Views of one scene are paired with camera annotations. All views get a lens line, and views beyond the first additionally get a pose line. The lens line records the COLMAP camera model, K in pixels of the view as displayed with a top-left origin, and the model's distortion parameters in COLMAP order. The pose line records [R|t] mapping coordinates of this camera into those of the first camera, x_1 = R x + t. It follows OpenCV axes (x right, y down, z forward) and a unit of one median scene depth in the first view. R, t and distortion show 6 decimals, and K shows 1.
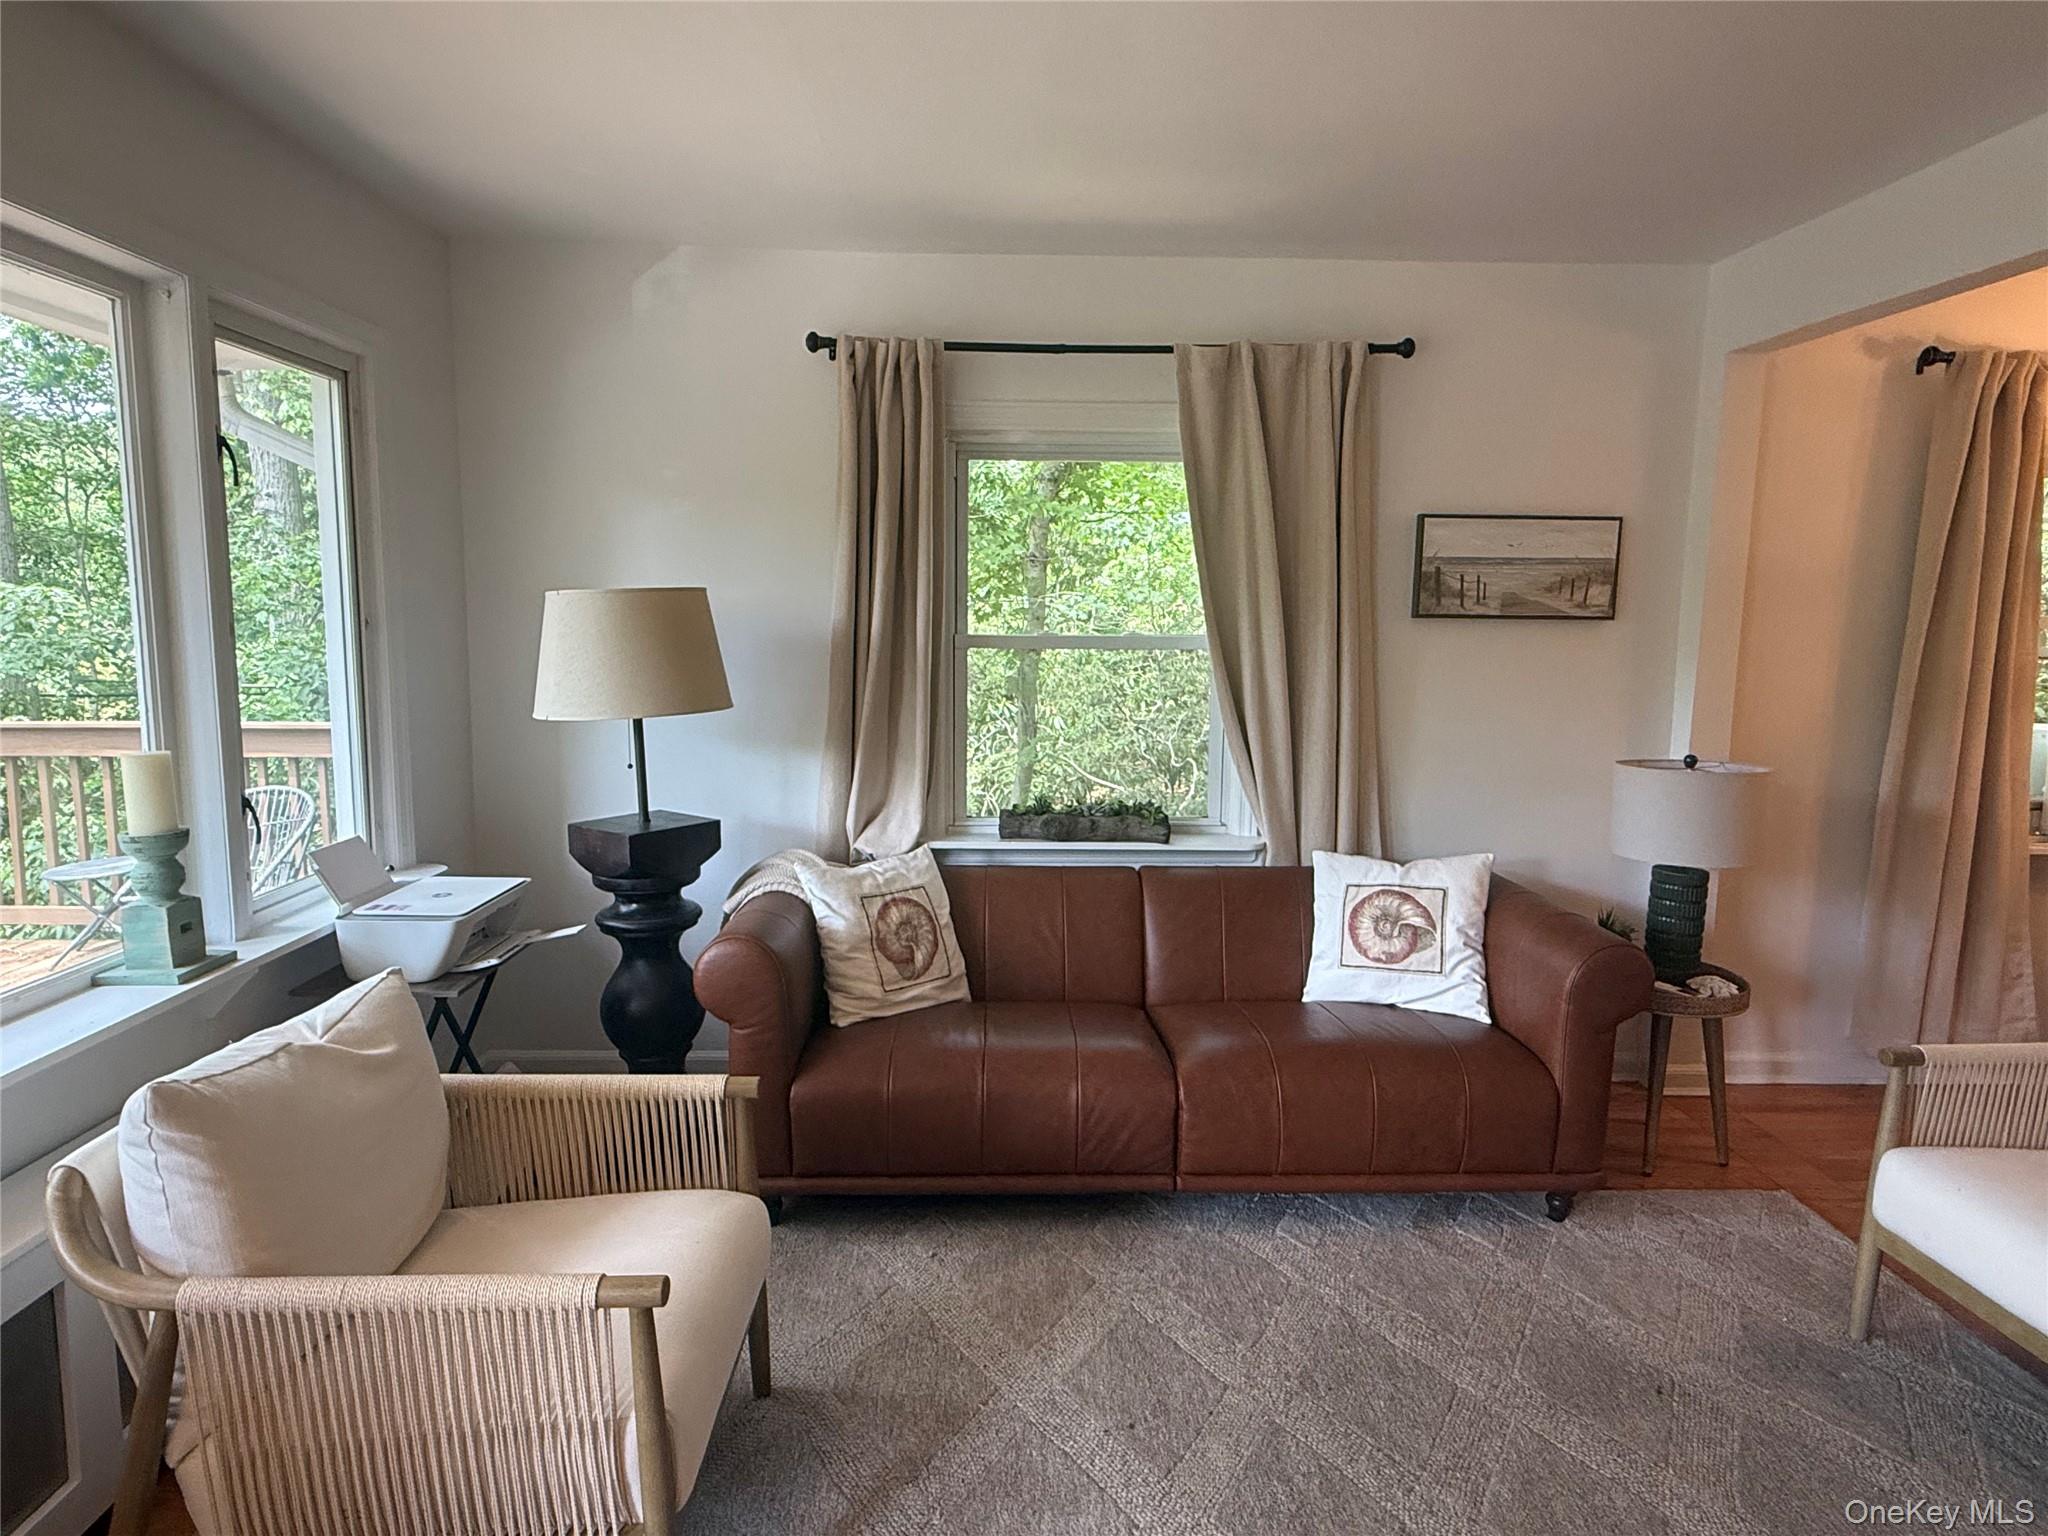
lens RADIAL K [[1133.9, 0, 1022.3], [0, 1133.9, 769.5], [0, 0, 1]] dist [0.000155, -0.000291]
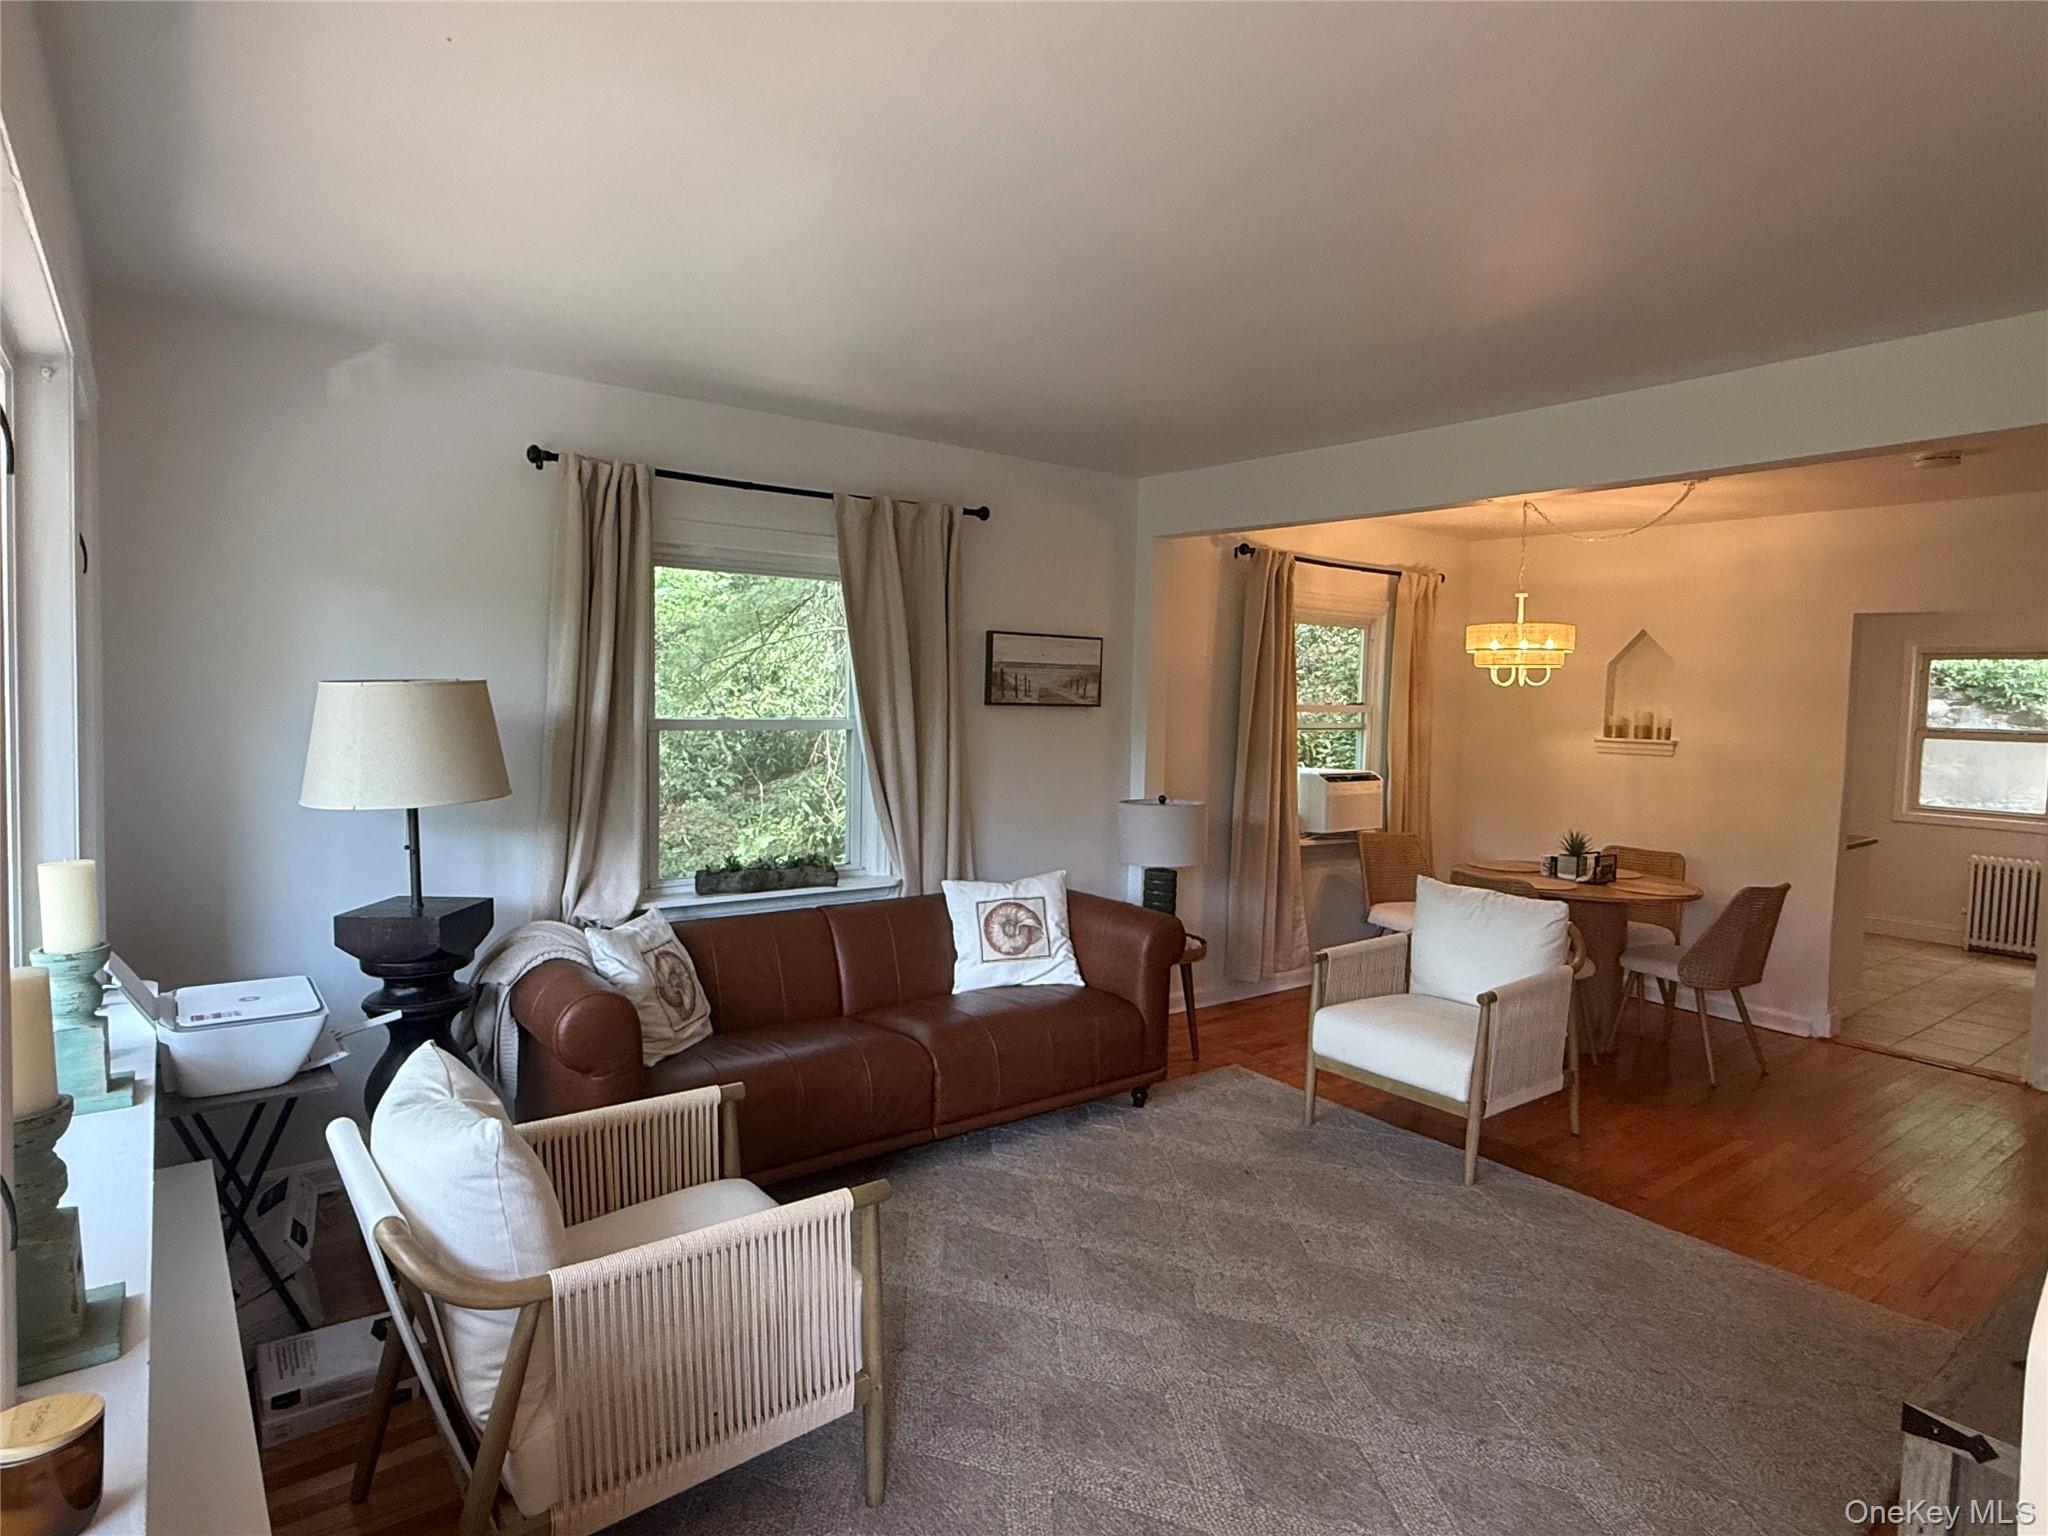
lens RADIAL K [[1133.9, 0, 1023.9], [0, 1133.9, 770.1], [0, 0, 1]] dist [0.000155, -0.000291]
pose [[0.811403, -0.031572, 0.583634, -0.464131], [0.064006, 0.997334, -0.035033, -0.005241], [-0.580973, 0.065782, 0.811261, -0.144290]]
